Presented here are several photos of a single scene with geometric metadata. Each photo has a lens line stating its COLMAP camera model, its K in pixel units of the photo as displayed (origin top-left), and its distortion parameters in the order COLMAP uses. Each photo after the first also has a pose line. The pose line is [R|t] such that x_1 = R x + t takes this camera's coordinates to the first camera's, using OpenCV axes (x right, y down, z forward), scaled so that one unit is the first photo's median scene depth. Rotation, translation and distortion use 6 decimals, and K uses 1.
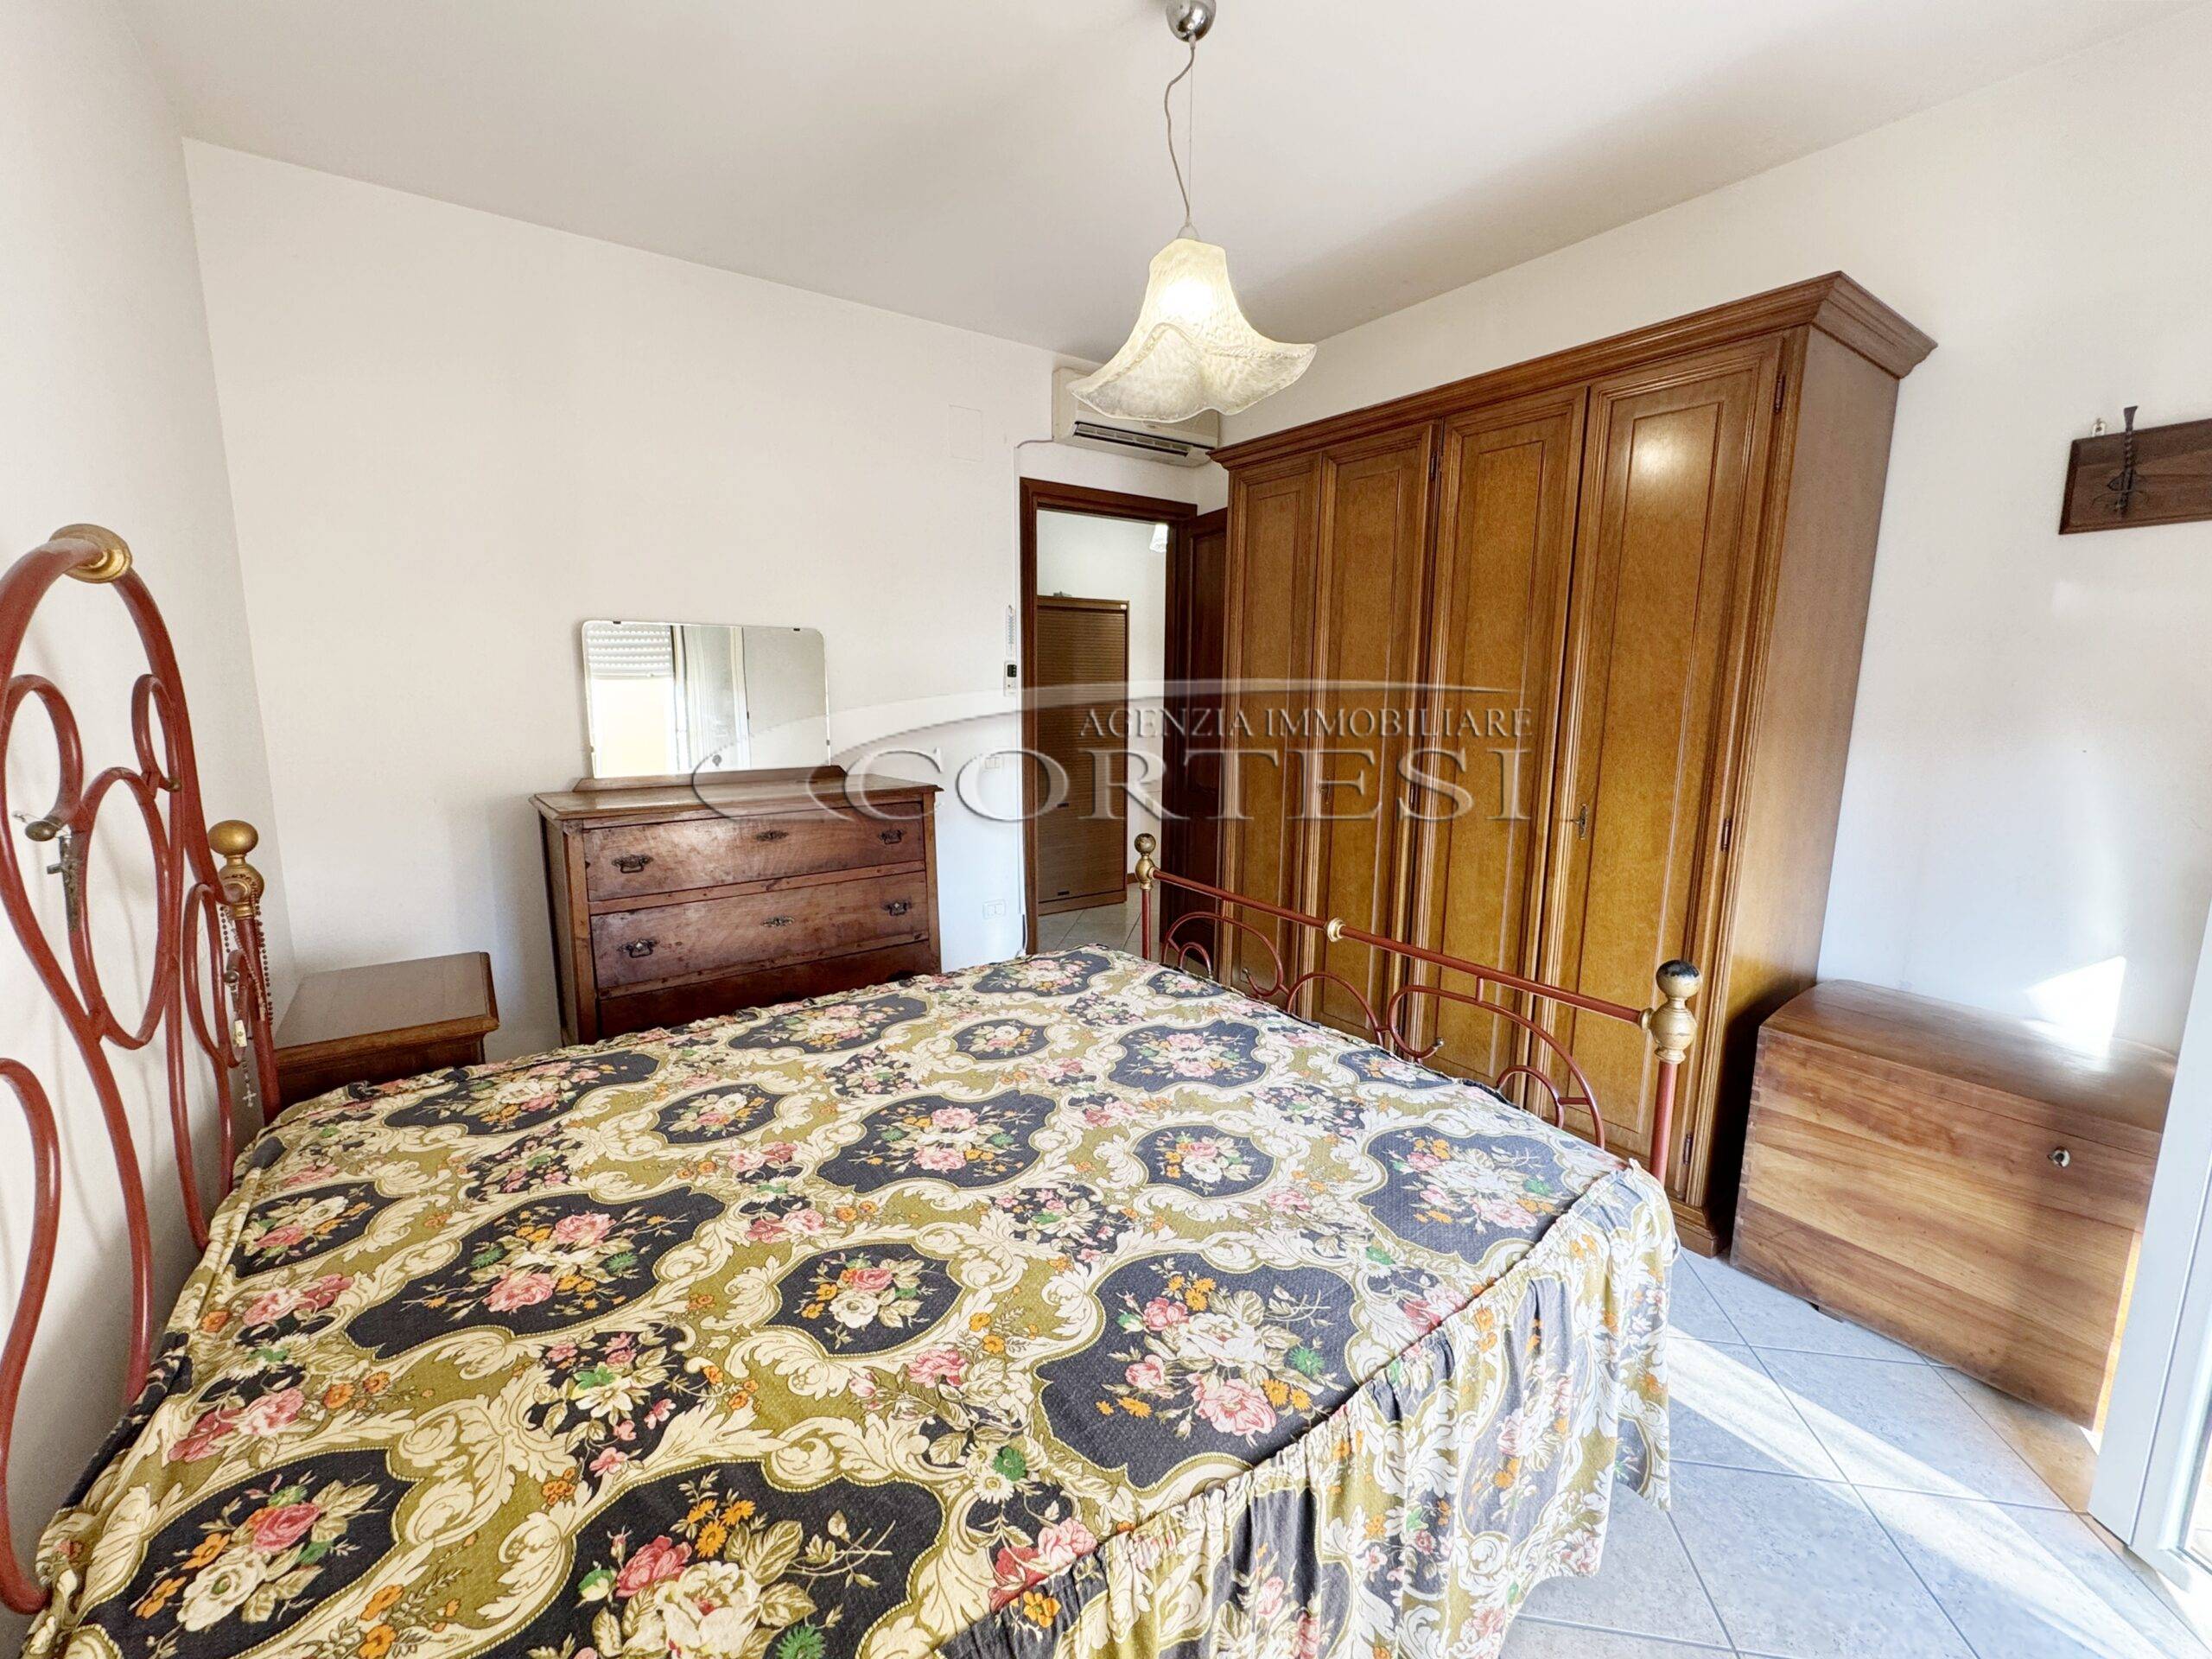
lens RADIAL K [[903.0, 0, 1096.3], [0, 903.0, 826.2], [0, 0, 1]] dist [-0.006039, 0.000807]
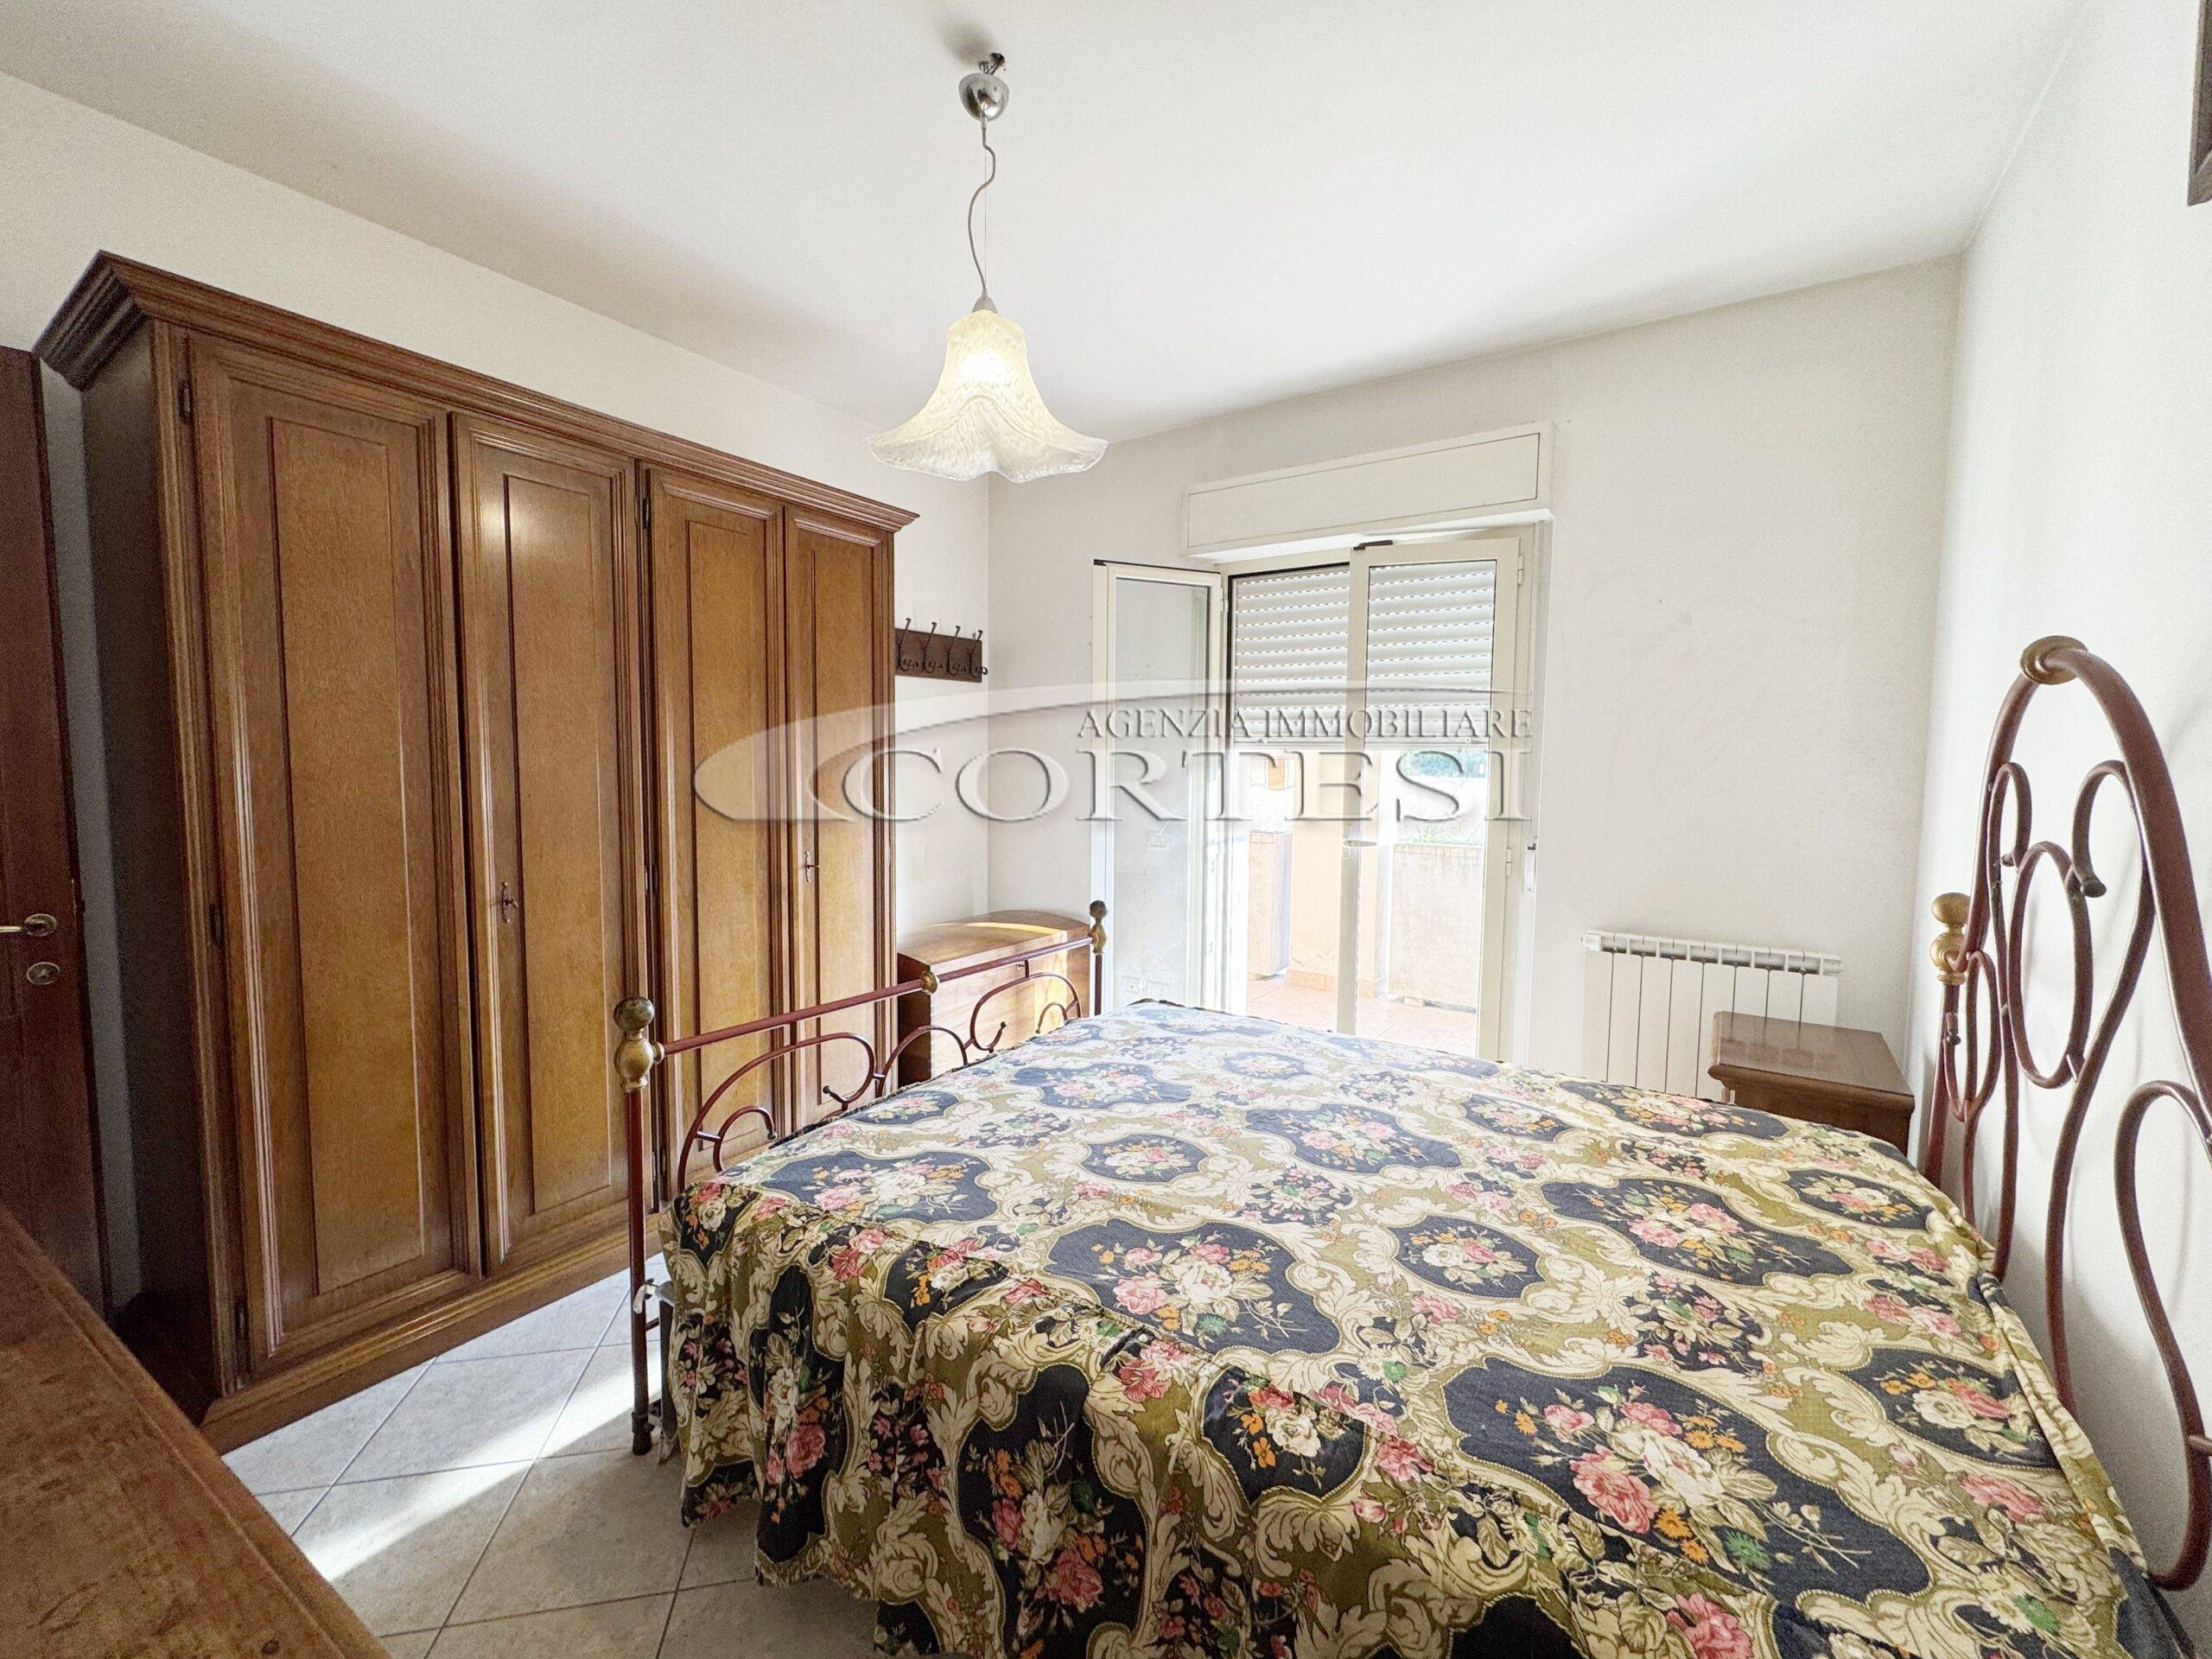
lens RADIAL K [[903.0, 0, 1096.3], [0, 903.0, 826.2], [0, 0, 1]] dist [-0.006039, 0.000807]
pose [[-0.350706, -0.080805, 0.932993, -1.049254], [0.136025, 0.981310, 0.136120, -0.247361], [-0.926554, 0.174649, -0.333160, 1.517530]]
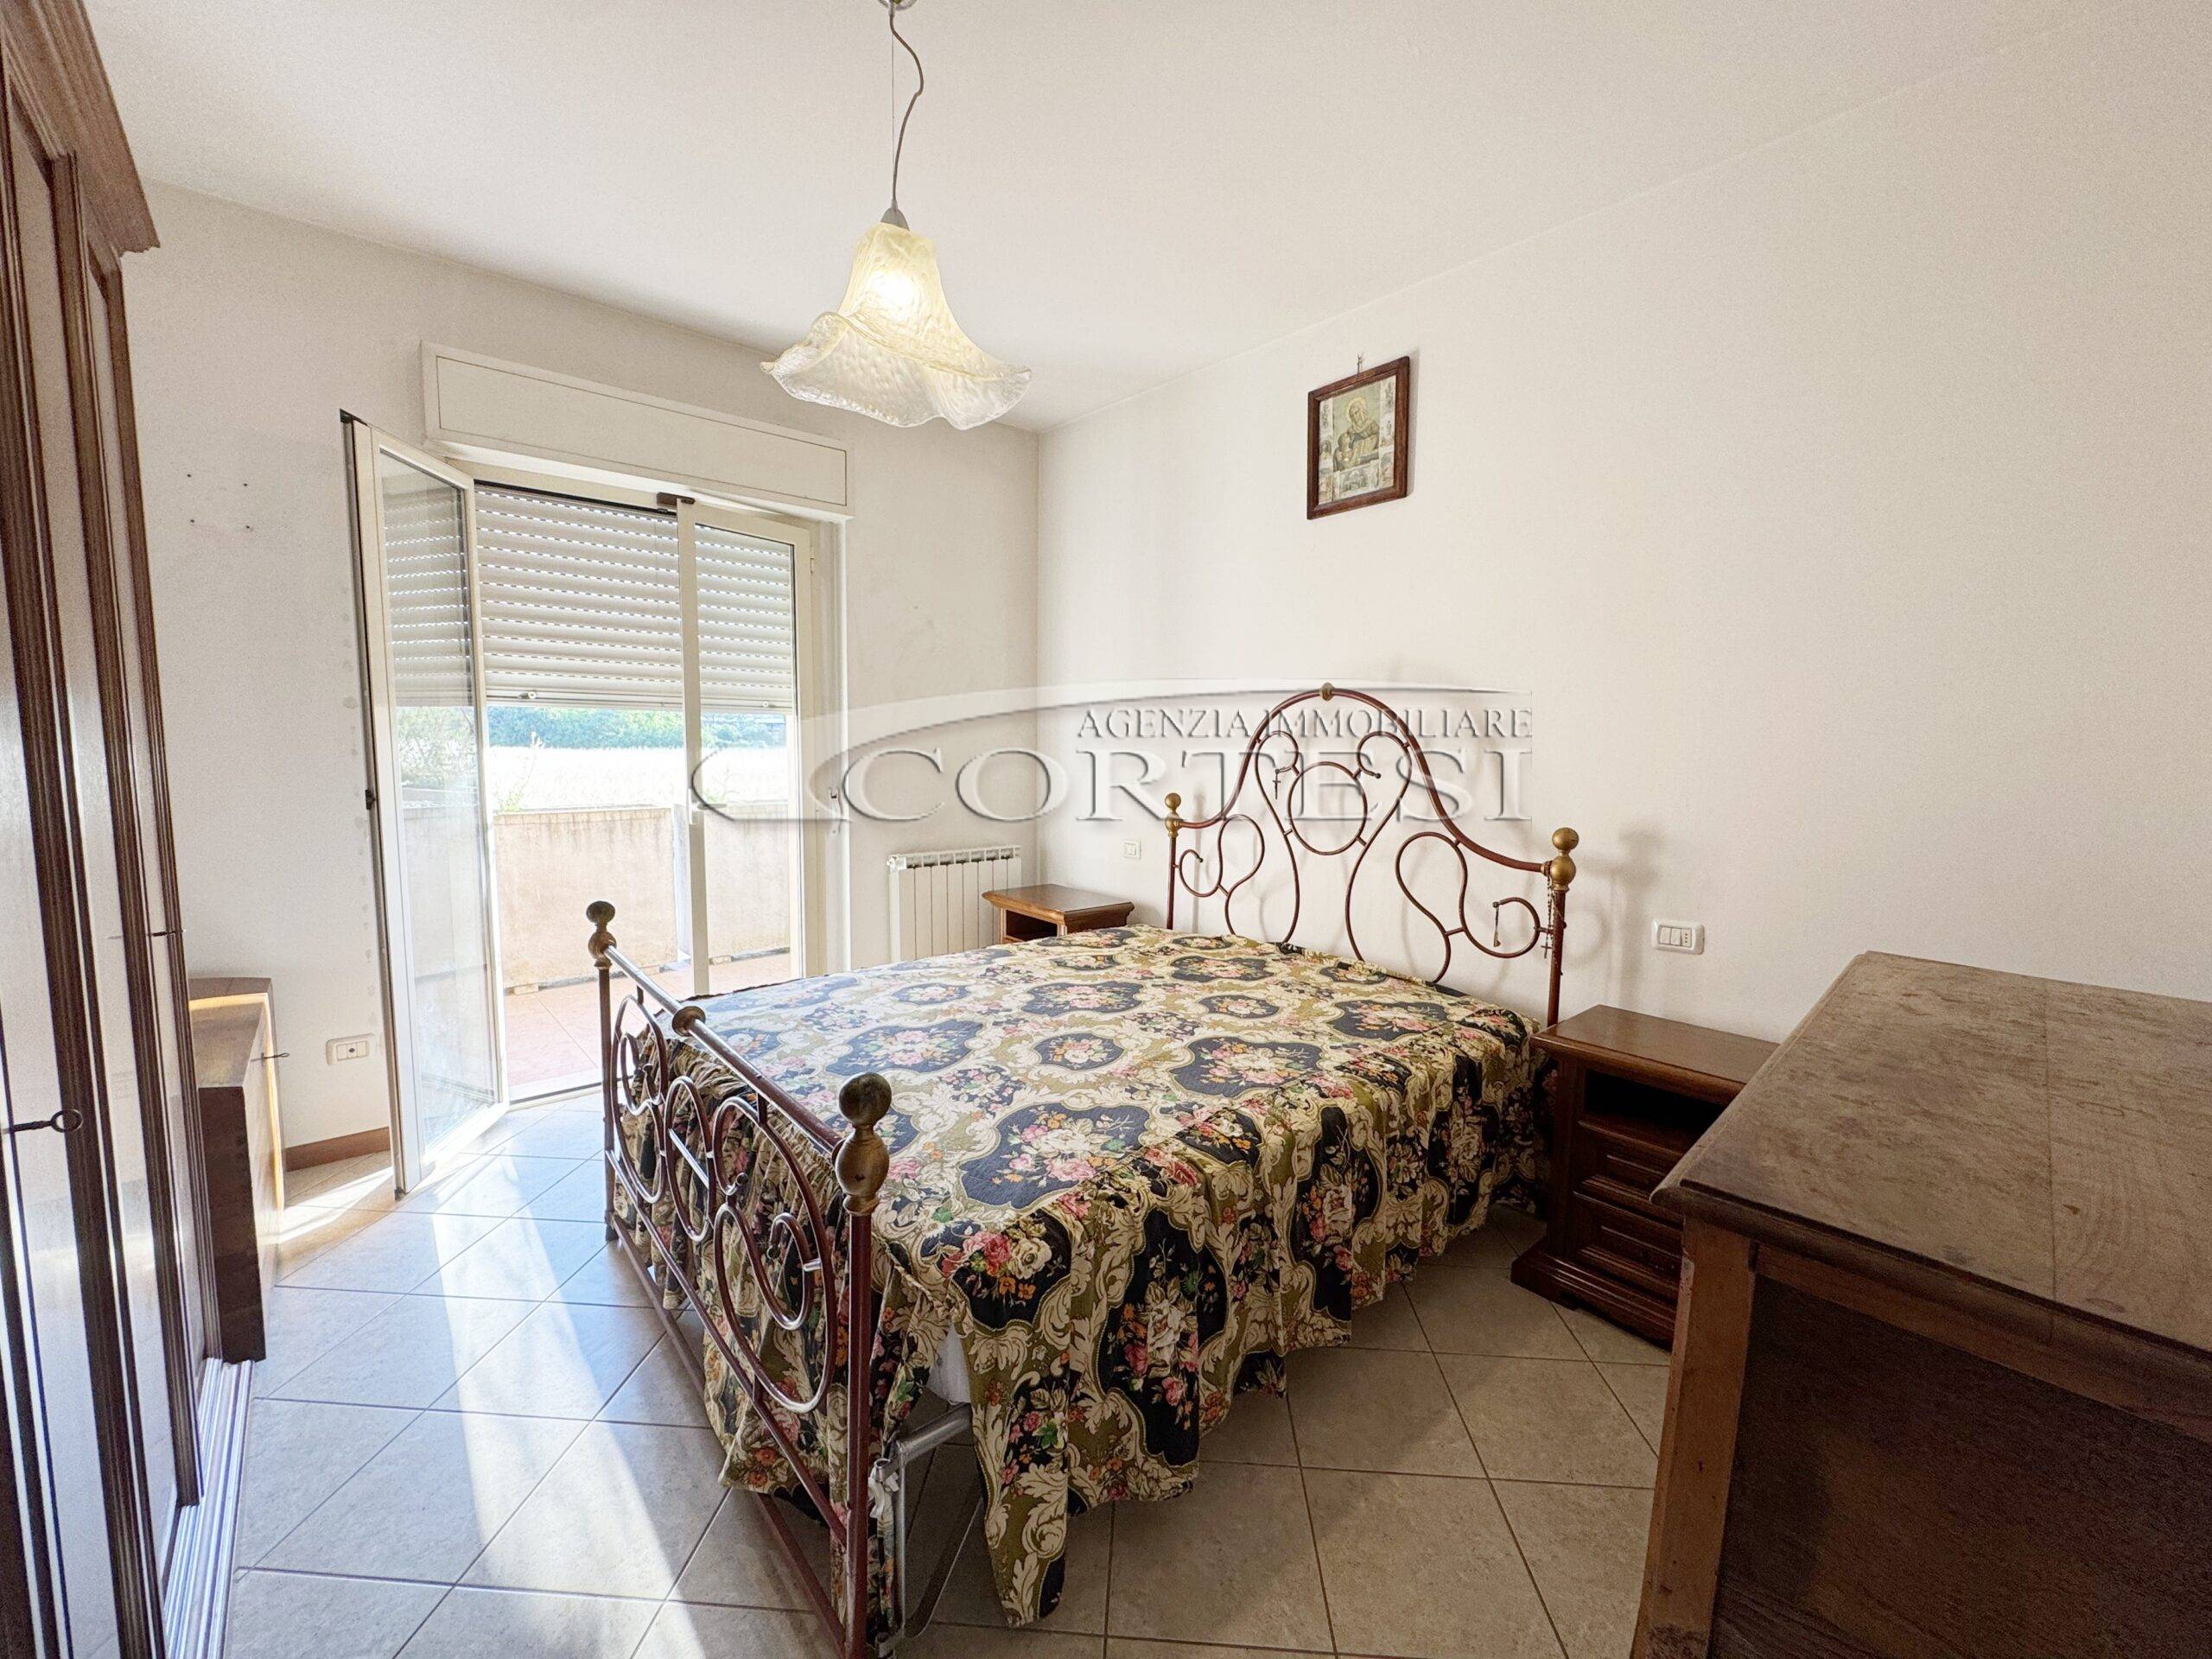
lens RADIAL K [[912.4, 0, 1105.7], [0, 912.4, 826.3], [0, 0, 1]] dist [-0.002117, 0.000233]
pose [[-0.993755, -0.012064, -0.110934, -0.013806], [-0.040216, 0.966051, 0.255203, -0.363453], [0.104090, 0.258071, -0.960502, 2.355906]]
